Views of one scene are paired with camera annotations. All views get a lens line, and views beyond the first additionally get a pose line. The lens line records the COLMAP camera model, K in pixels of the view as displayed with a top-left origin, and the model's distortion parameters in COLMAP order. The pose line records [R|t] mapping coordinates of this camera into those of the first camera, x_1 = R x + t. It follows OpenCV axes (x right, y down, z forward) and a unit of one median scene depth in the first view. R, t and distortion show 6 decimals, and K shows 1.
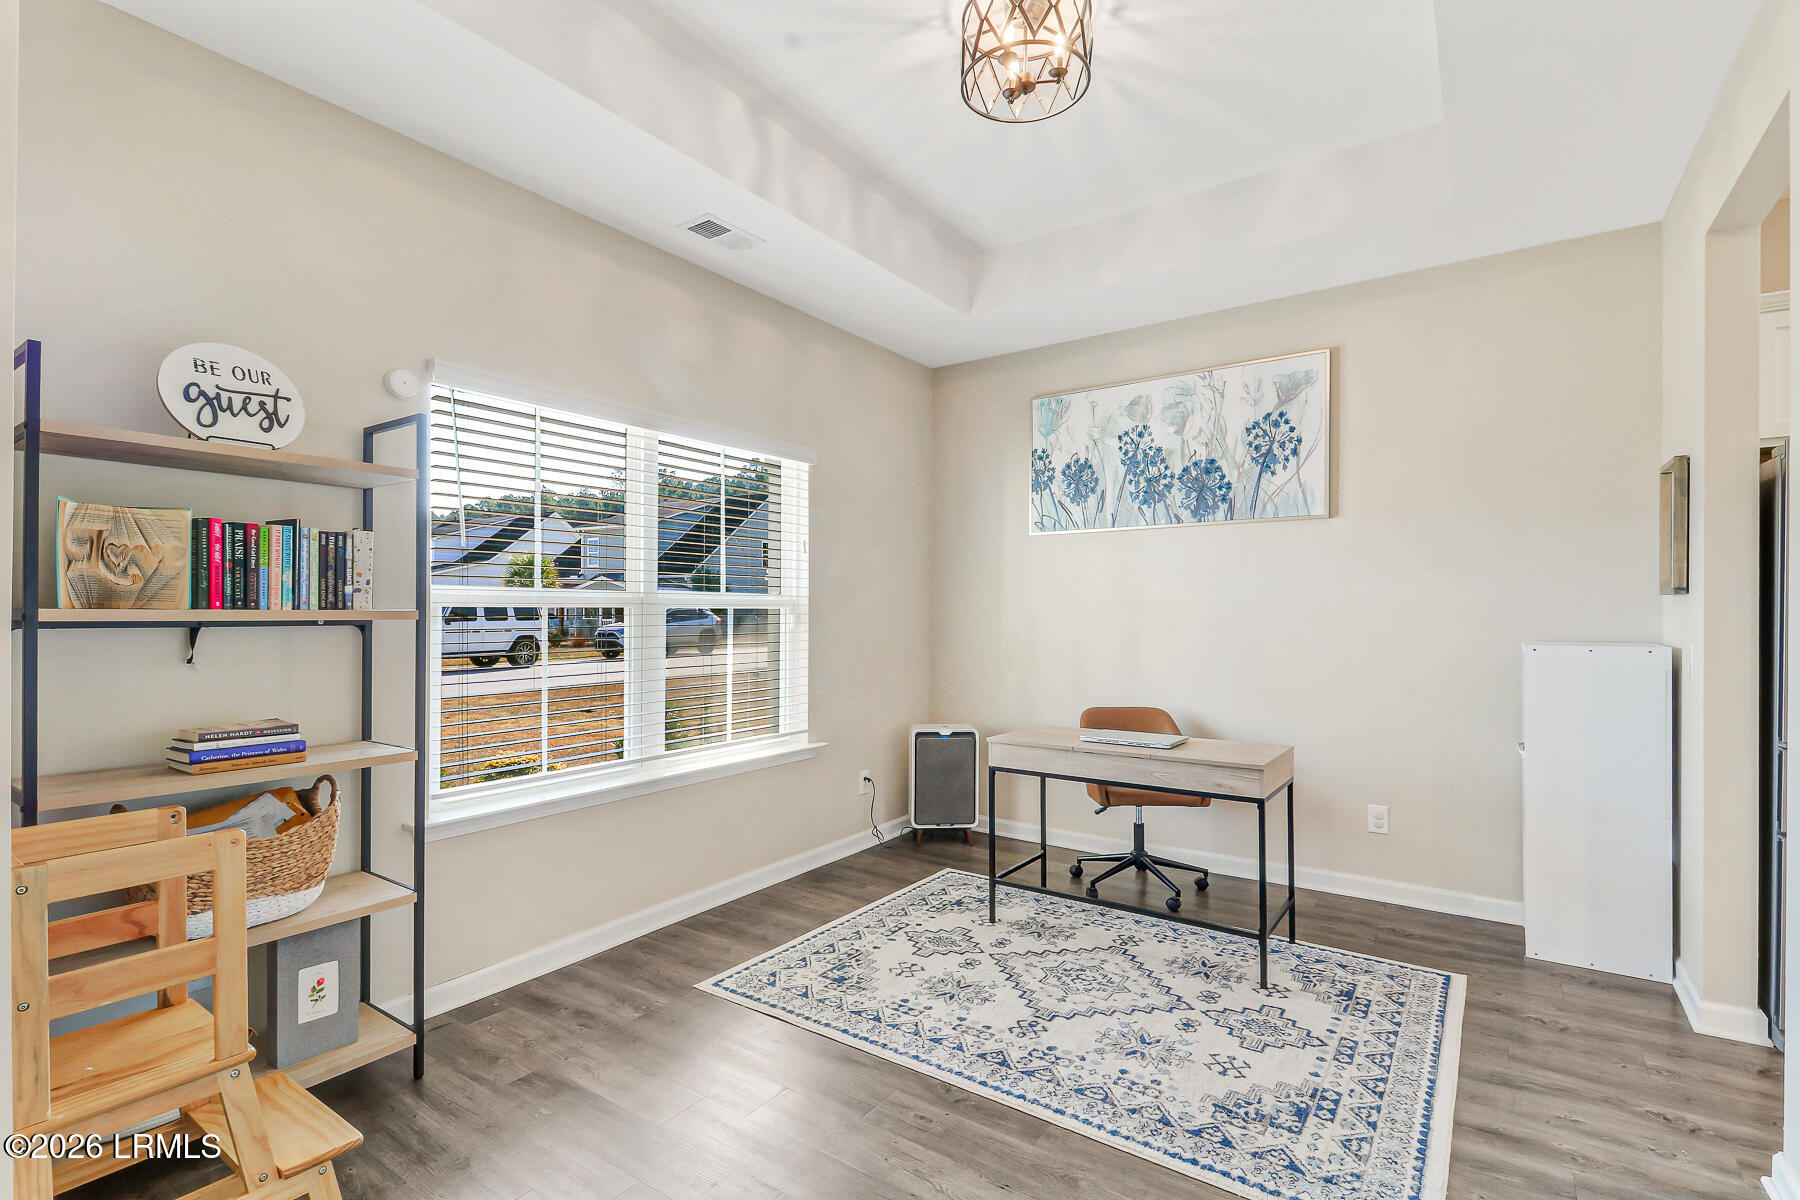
lens RADIAL K [[833.8, 0, 910.7], [0, 833.8, 606.4], [0, 0, 1]] dist [0.013197, -0.011826]
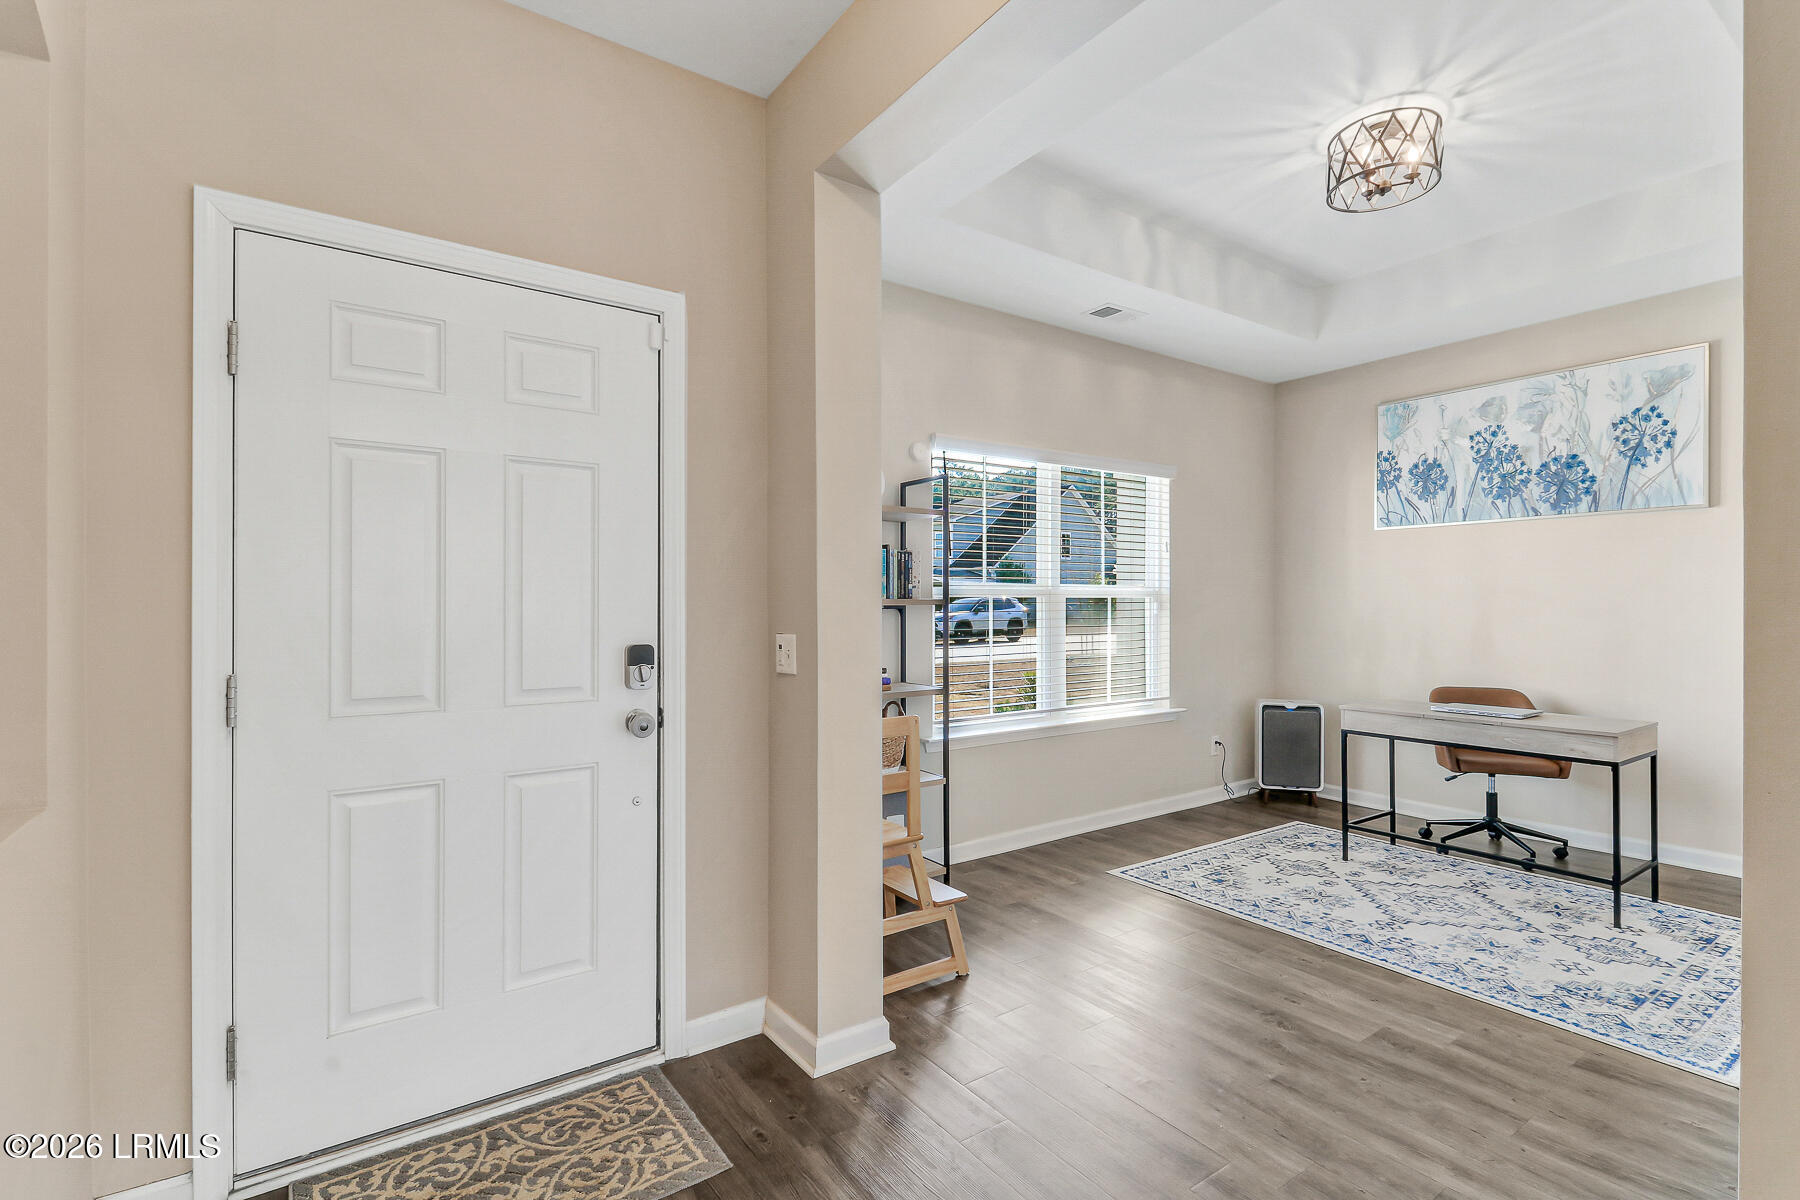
lens RADIAL K [[835.6, 0, 900.0], [0, 835.6, 600.0], [0, 0, 1]] dist [0.014691, -0.013315]
pose [[0.937513, -0.002584, -0.347940, -0.084738], [0.004055, 0.999986, 0.003500, 0.000224], [0.347926, -0.004692, 0.937510, -0.357840]]
